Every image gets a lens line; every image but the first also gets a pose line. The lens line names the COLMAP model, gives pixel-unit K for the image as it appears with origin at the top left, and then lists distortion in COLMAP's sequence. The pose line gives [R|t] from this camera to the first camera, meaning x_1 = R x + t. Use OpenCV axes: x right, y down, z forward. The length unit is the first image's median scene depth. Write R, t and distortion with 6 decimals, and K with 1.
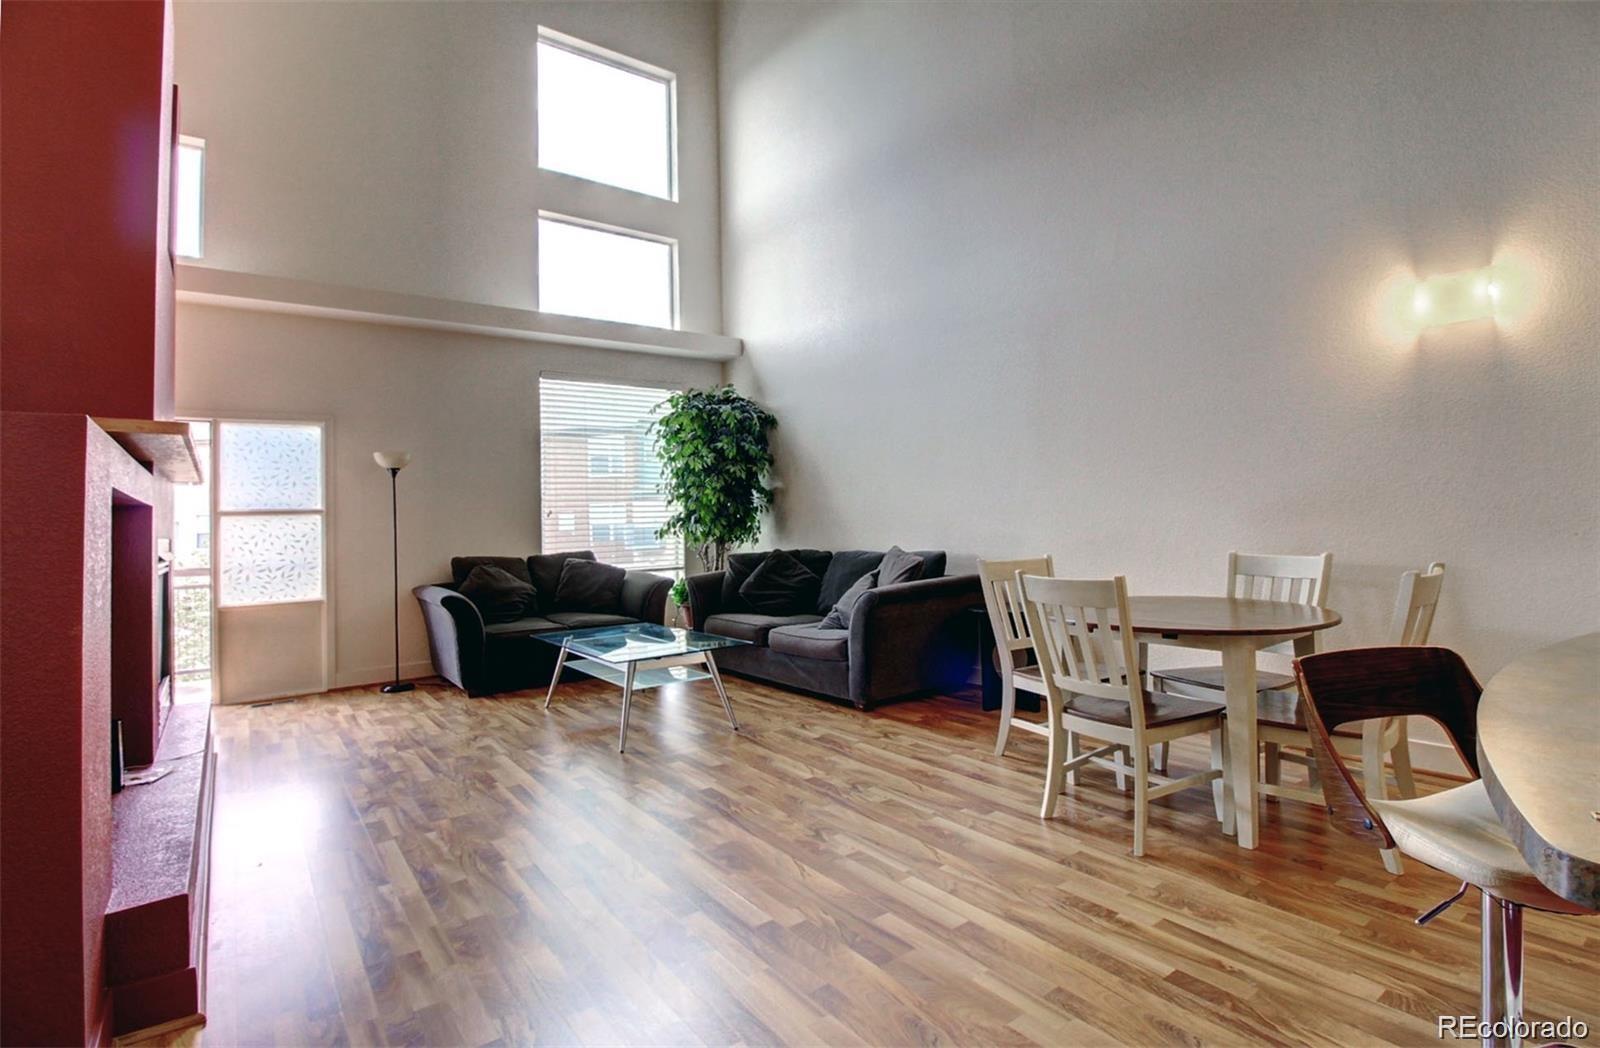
lens RADIAL K [[768.4, 0, 802.0], [0, 768.4, 493.1], [0, 0, 1]] dist [0.000347, -0.000215]
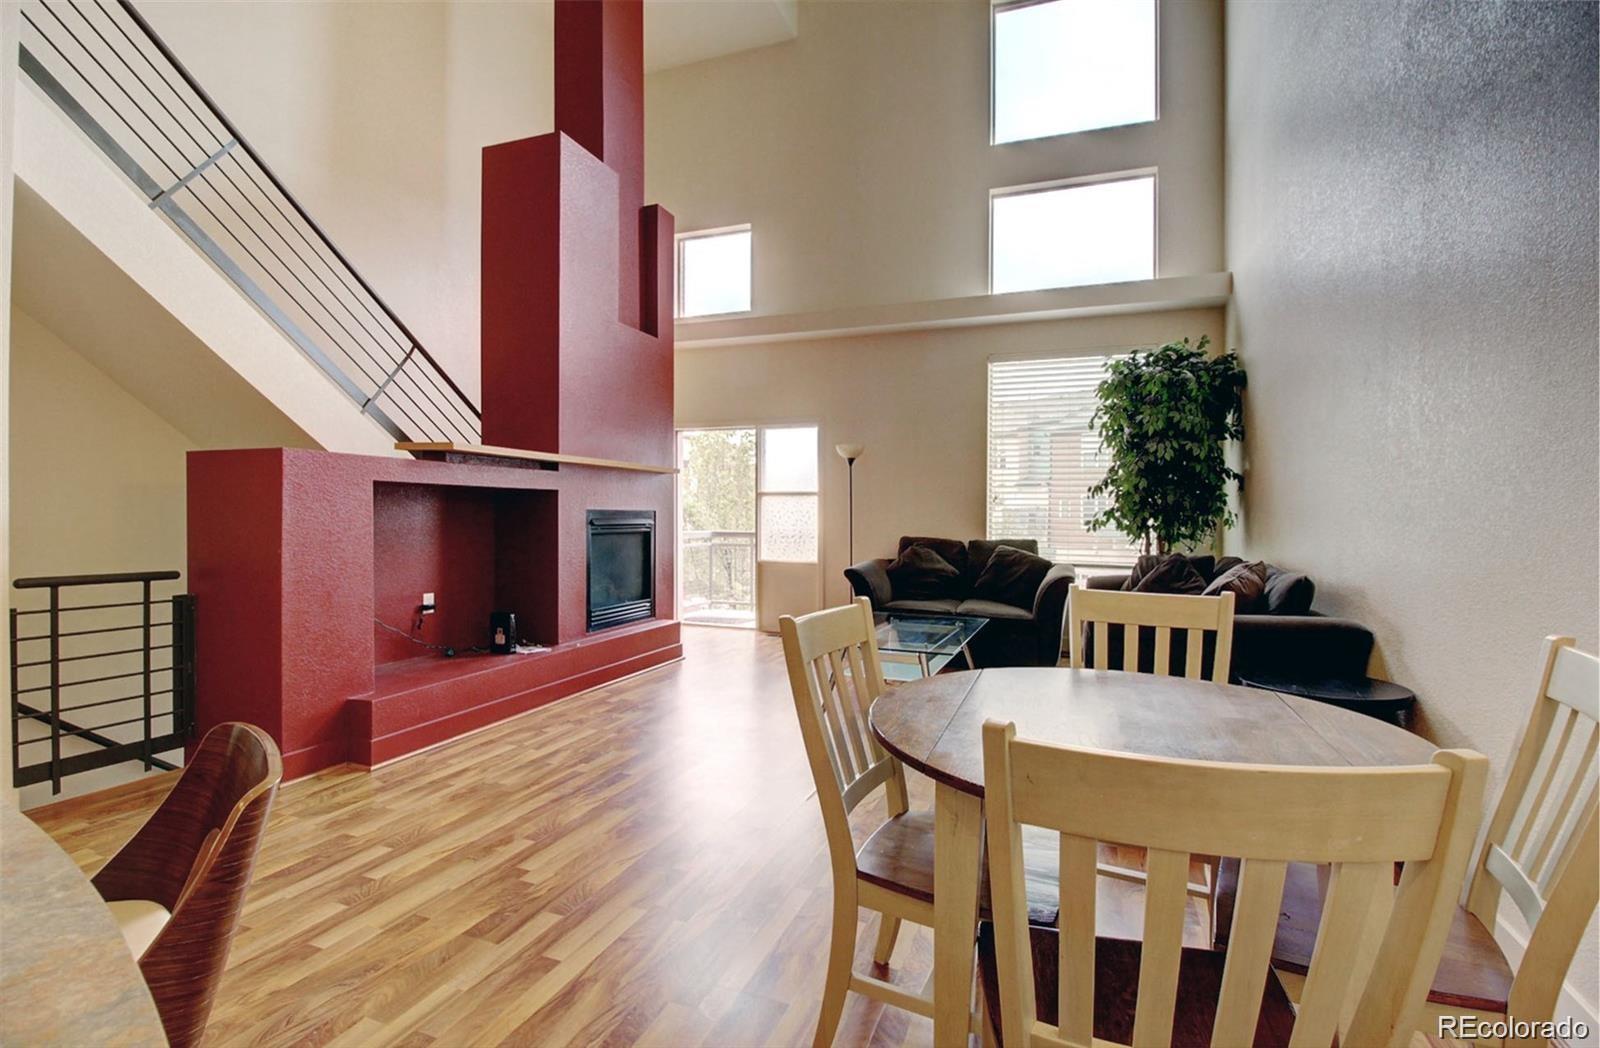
lens RADIAL K [[767.2, 0, 793.4], [0, 767.2, 514.3], [0, 0, 1]] dist [-0.000903, -0.001171]
pose [[0.527549, 0.040013, -0.848582, 0.385060], [0.008531, 0.998590, 0.052390, -0.007866], [0.849482, -0.034877, 0.526464, 0.263597]]
